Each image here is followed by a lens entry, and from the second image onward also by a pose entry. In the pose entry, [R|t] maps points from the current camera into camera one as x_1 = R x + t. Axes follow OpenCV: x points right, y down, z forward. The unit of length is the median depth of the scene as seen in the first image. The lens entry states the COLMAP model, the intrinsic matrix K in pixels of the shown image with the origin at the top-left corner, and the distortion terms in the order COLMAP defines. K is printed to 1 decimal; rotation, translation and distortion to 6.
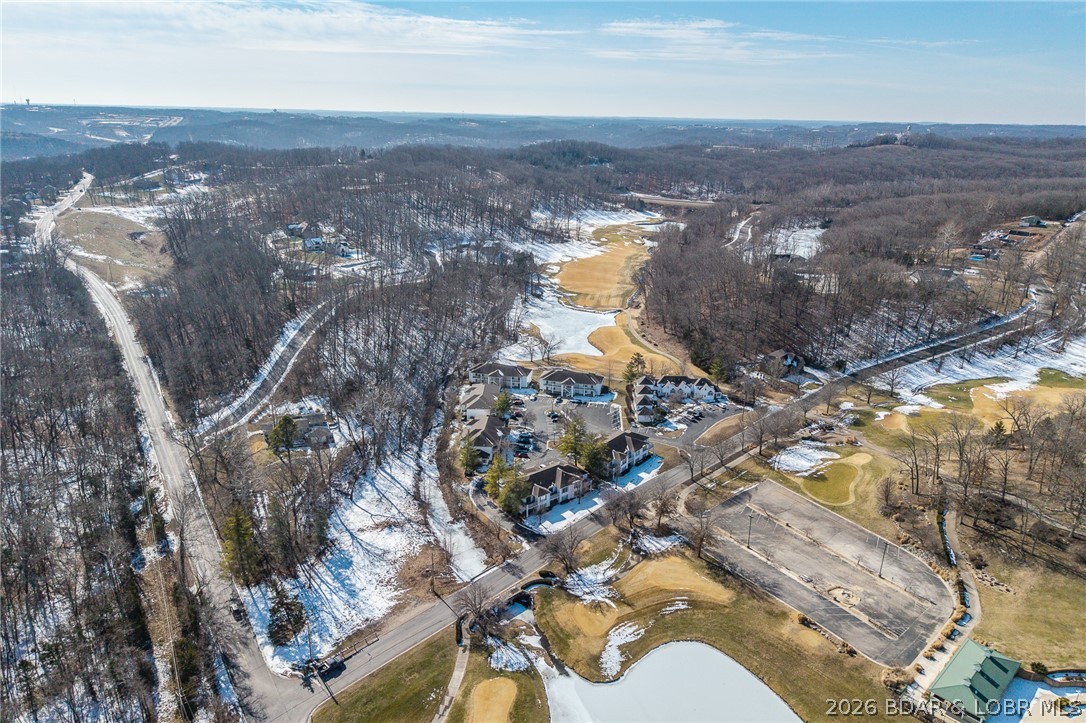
lens RADIAL K [[729.5, 0, 545.5], [0, 729.5, 346.8], [0, 0, 1]] dist [0.081029, -0.112637]
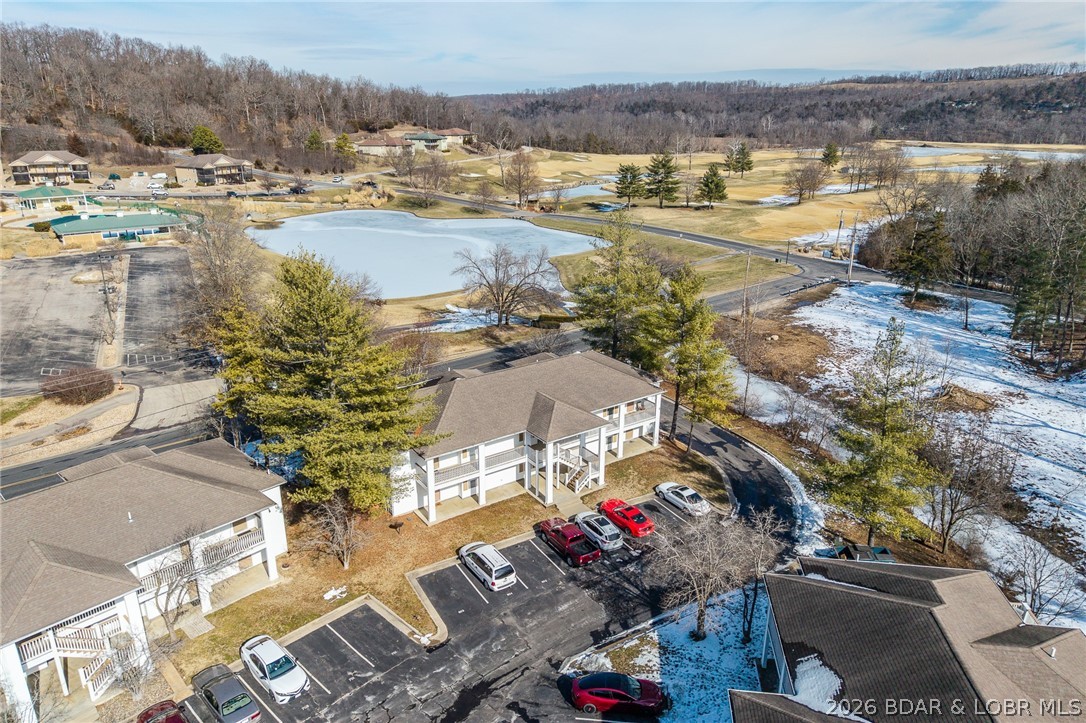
lens RADIAL K [[725.5, 0, 545.5], [0, 725.5, 360.9], [0, 0, 1]] dist [0.061718, -0.082714]
pose [[-0.996764, -0.050754, 0.062341, -0.025896], [-0.003346, 0.801011, 0.598641, 0.007105], [-0.080319, 0.596494, -0.798588, 1.134984]]
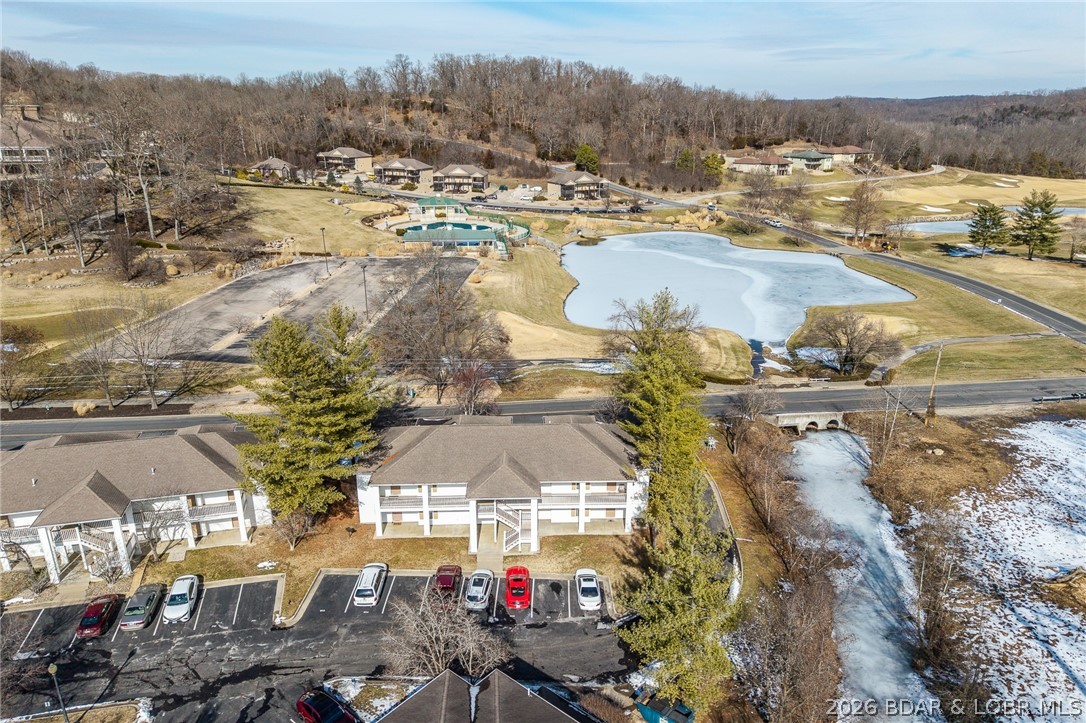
lens RADIAL K [[726.1, 0, 545.4], [0, 726.1, 367.3], [0, 0, 1]] dist [0.034066, -0.038107]
pose [[-0.793379, -0.227814, 0.564491, -0.165514], [0.163741, 0.813283, 0.558355, -0.012425], [-0.586292, 0.535418, -0.607939, 1.085247]]
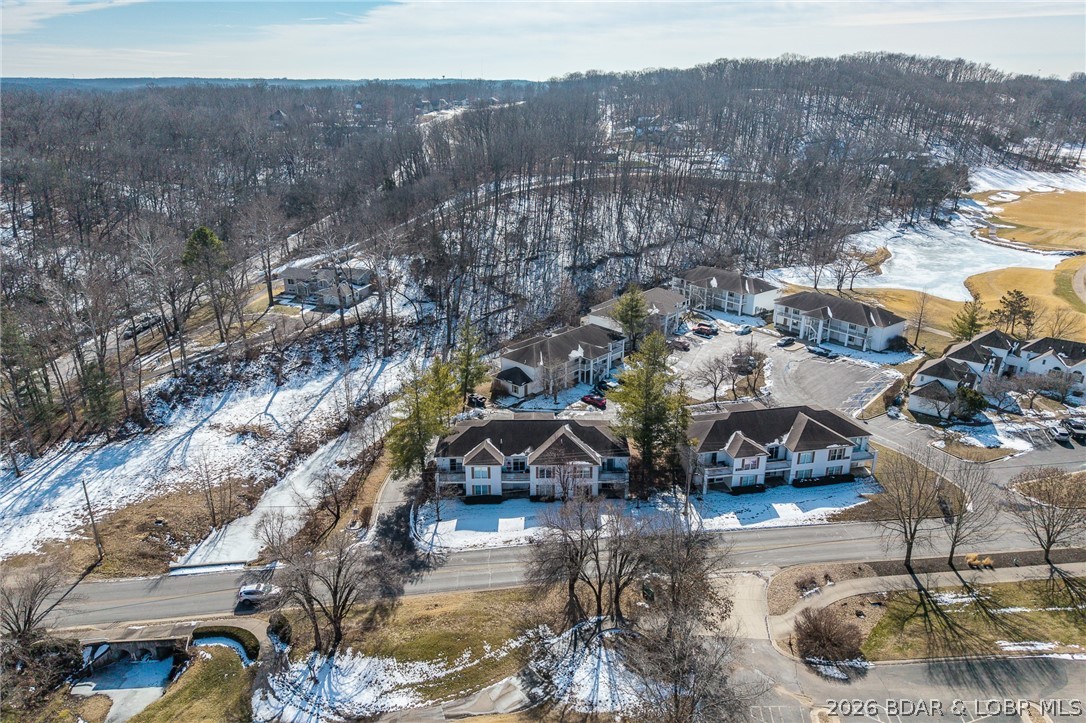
lens RADIAL K [[726.1, 0, 545.4], [0, 726.1, 367.3], [0, 0, 1]] dist [0.034066, -0.038107]
pose [[0.772647, 0.208607, -0.599583, 0.253379], [-0.176882, 0.977809, 0.112262, 0.078655], [0.609696, 0.019316, 0.792400, 0.603754]]
